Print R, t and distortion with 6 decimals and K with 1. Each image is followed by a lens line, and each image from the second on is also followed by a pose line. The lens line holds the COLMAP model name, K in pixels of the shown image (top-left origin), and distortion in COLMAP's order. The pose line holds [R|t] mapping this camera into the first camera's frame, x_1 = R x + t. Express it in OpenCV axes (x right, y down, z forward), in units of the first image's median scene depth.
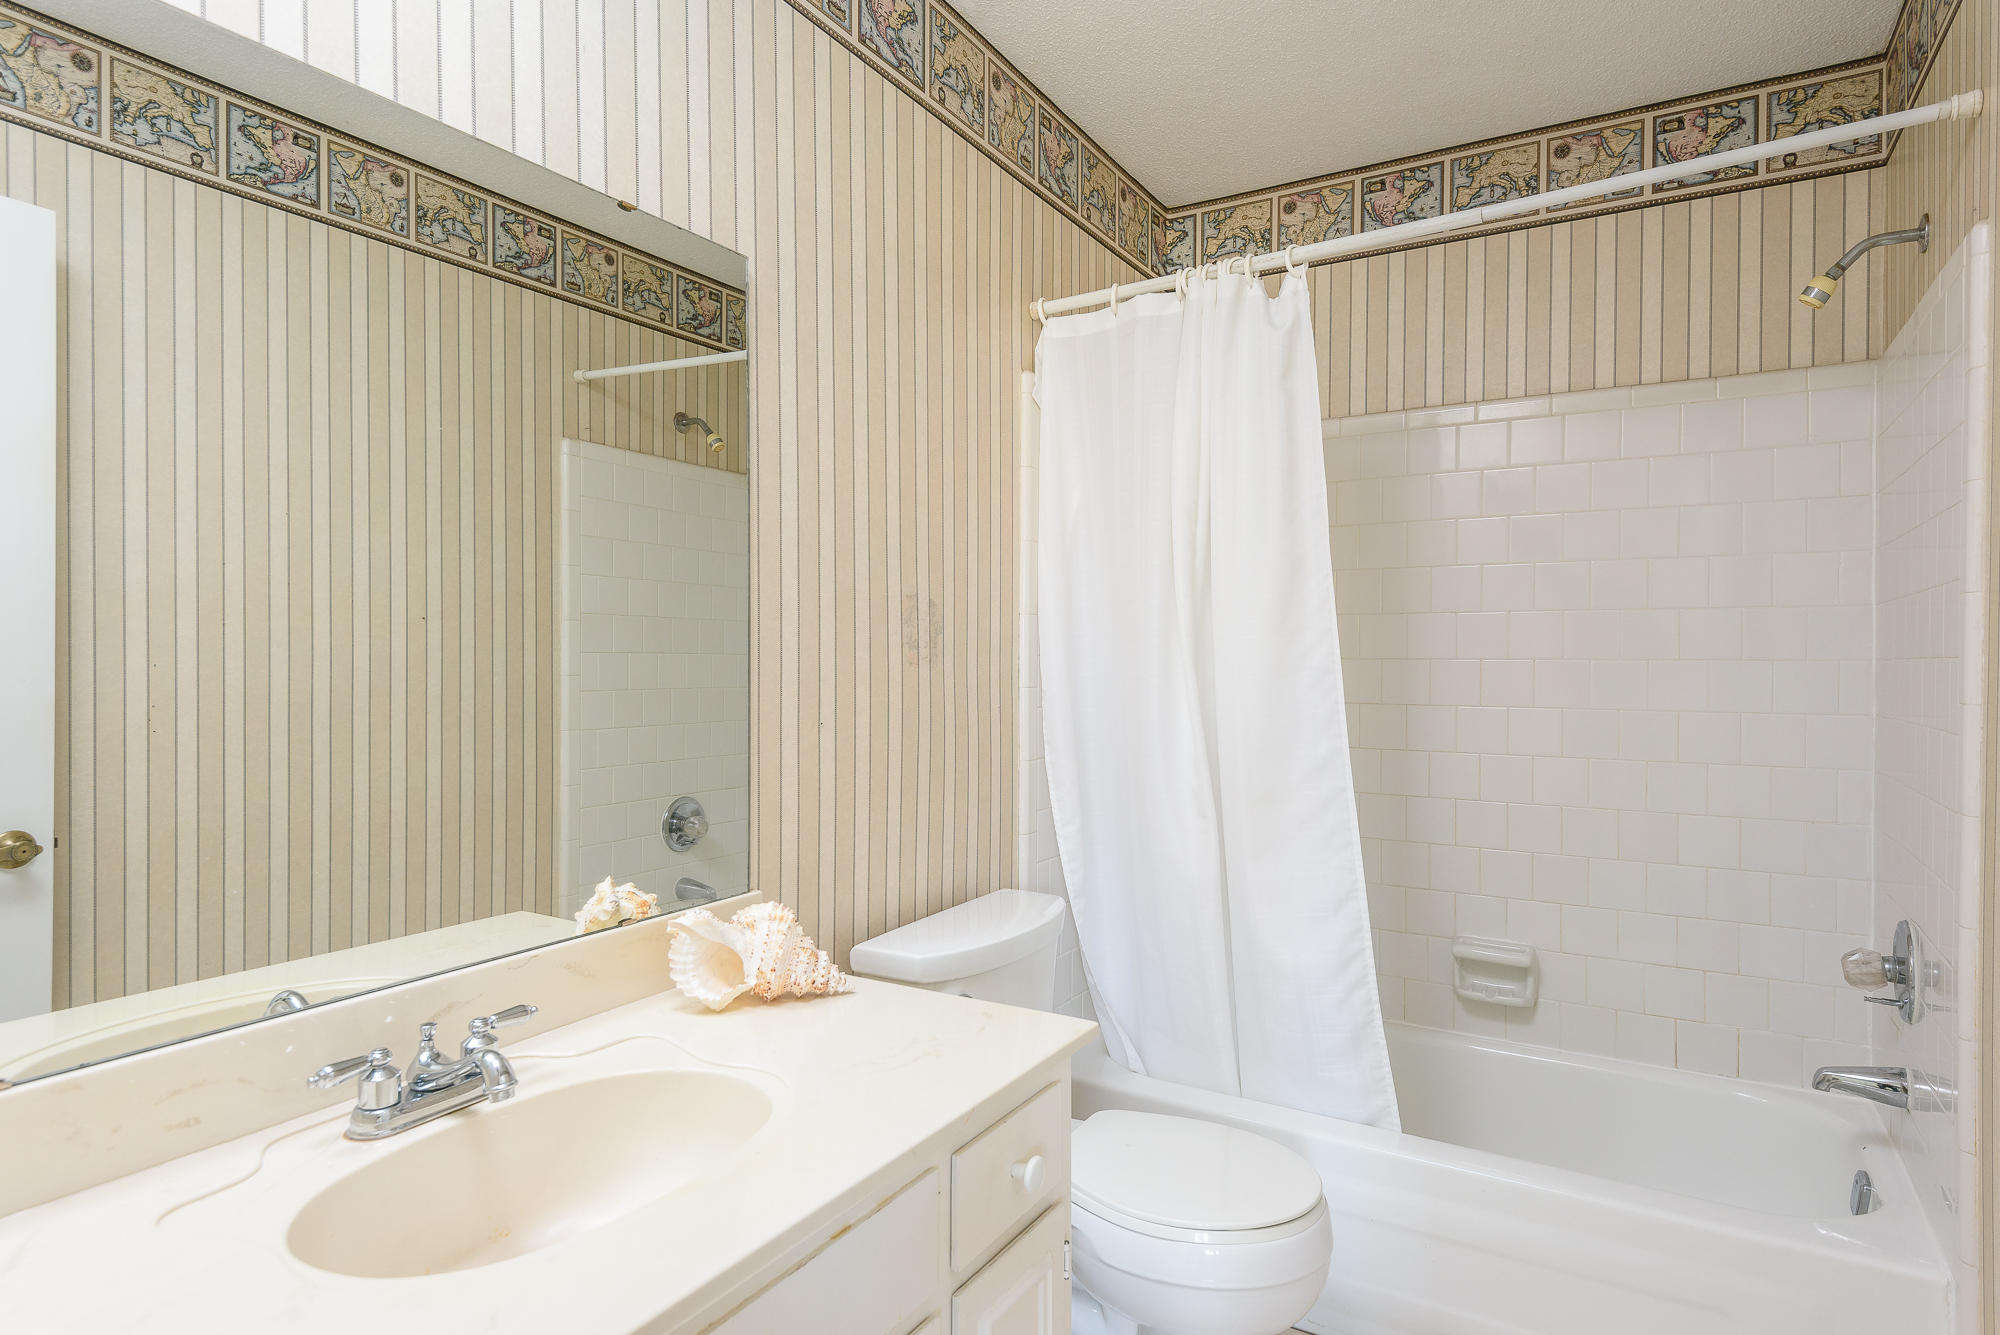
lens RADIAL K [[1110.8, 0, 997.3], [0, 1110.8, 664.4], [0, 0, 1]] dist [0.003849, -0.000125]
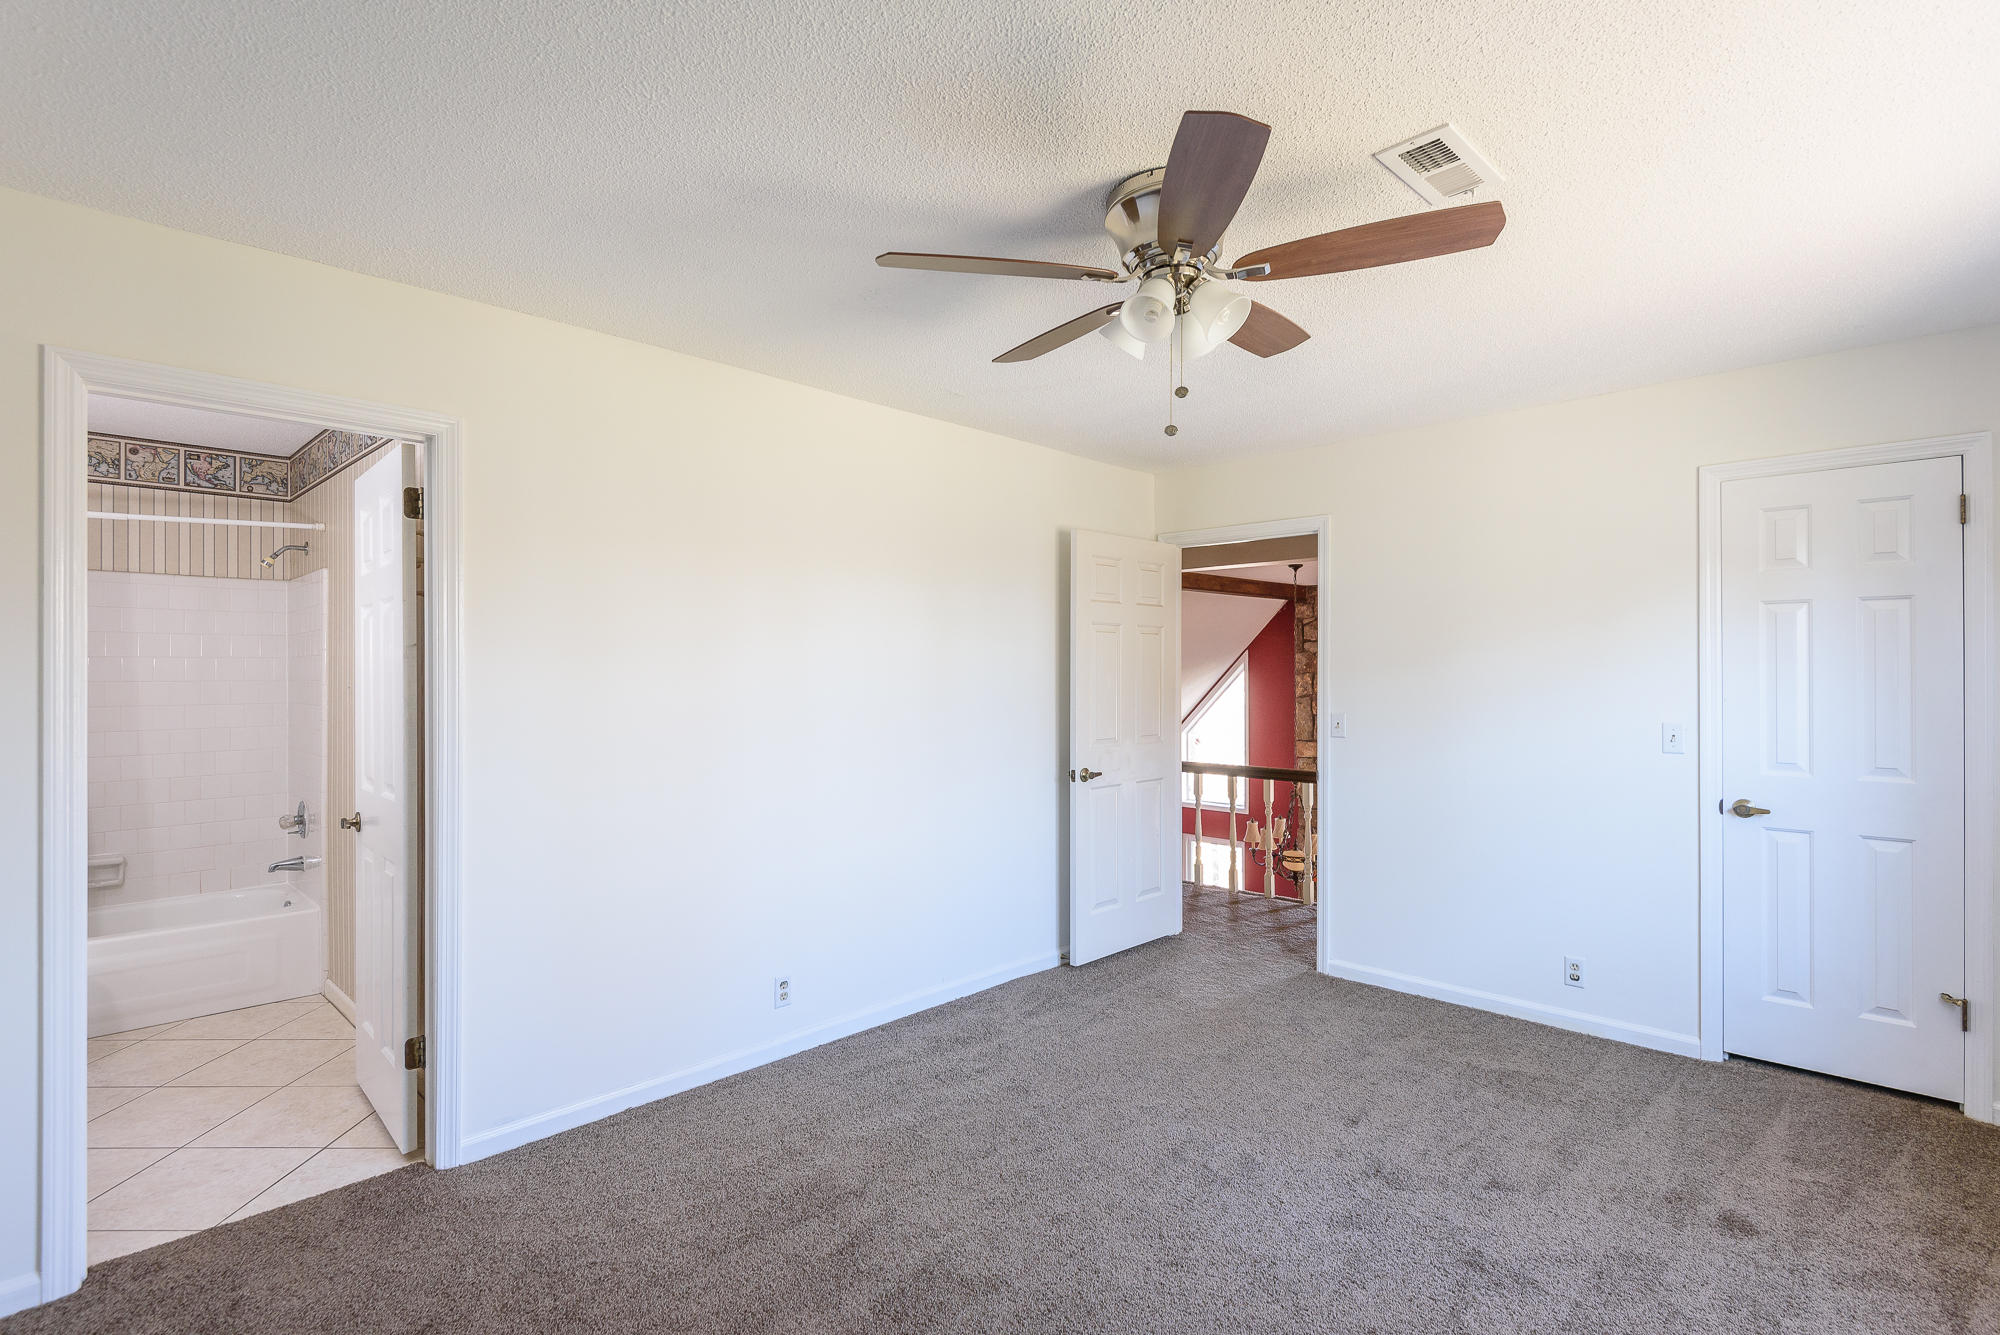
lens RADIAL K [[974.7, 0, 998.7], [0, 974.7, 670.9], [0, 0, 1]] dist [-0.004681, -0.000819]
pose [[0.248993, -0.001656, 0.968504, -1.024667], [0.015928, 0.999870, -0.002385, -0.049335], [-0.968374, 0.016021, 0.248988, -1.201625]]
